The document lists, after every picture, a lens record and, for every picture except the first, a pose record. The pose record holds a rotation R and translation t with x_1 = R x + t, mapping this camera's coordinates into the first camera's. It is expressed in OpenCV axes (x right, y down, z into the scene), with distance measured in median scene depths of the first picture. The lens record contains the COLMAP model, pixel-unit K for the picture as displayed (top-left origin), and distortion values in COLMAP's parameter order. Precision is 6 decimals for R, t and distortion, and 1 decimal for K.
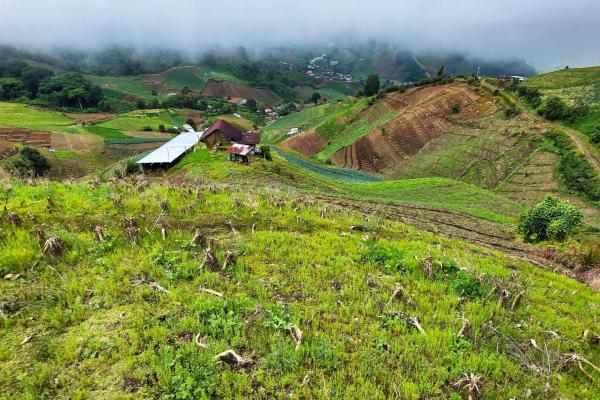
lens RADIAL K [[346.1, 0, 298.9], [0, 346.1, 197.8], [0, 0, 1]] dist [0.003732, -0.001475]
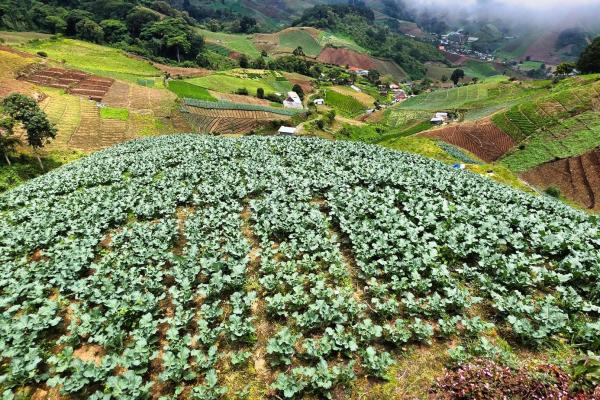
lens RADIAL K [[346.4, 0, 300.7], [0, 346.4, 198.7], [0, 0, 1]] dist [0.002581, -0.000905]
pose [[0.952427, 0.176235, -0.248646, -0.073006], [-0.160431, 0.983583, 0.082619, -0.044312], [0.259125, -0.038798, 0.965064, 0.252370]]
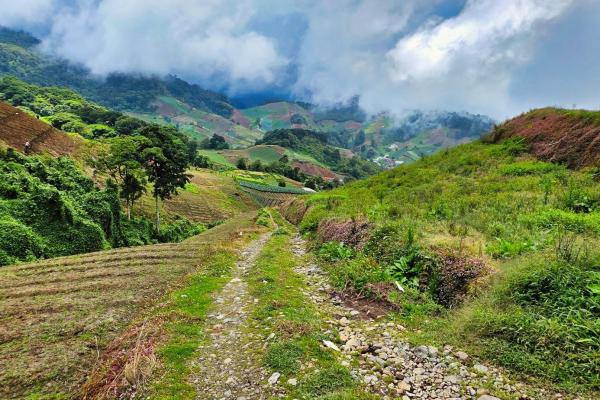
lens RADIAL K [[346.4, 0, 300.7], [0, 346.4, 198.7], [0, 0, 1]] dist [0.002581, -0.000905]
pose [[0.992090, 0.069710, -0.104396, -0.251734], [-0.096268, 0.956230, -0.276327, 0.020715], [0.080564, 0.284191, 0.955377, 0.280919]]
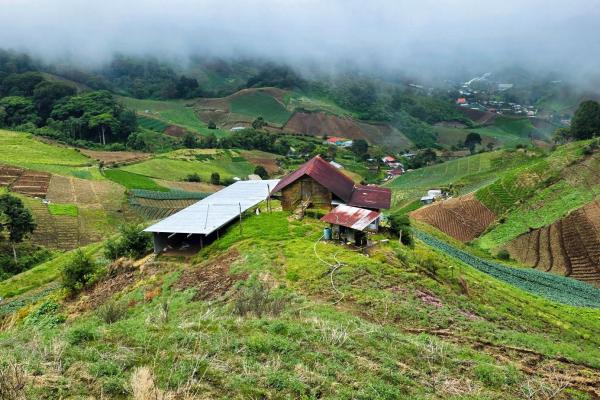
lens RADIAL K [[574.9, 0, 298.2], [0, 574.9, 192.4], [0, 0, 1]] dist [0.151109, -0.301463]
pose [[0.971776, 0.055934, -0.229180, -0.011092], [-0.098551, 0.978907, -0.178966, -0.004741], [0.214336, 0.196501, 0.956790, 0.041182]]
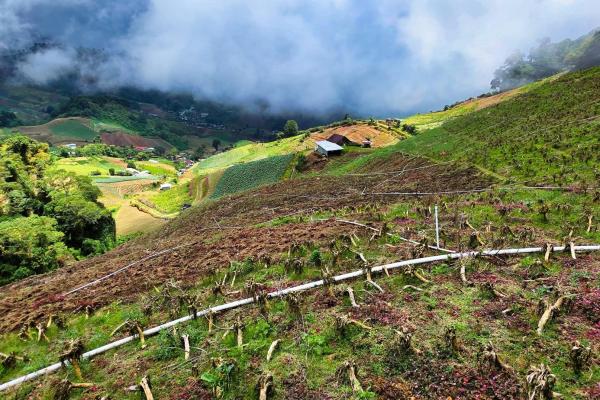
lens RADIAL K [[346.1, 0, 298.9], [0, 346.1, 197.8], [0, 0, 1]] dist [0.003732, -0.001475]
pose [[0.917743, -0.095760, 0.385458, -0.258997], [0.147625, 0.983214, -0.107222, 0.068746], [-0.368720, 0.155305, 0.916475, -0.154536]]
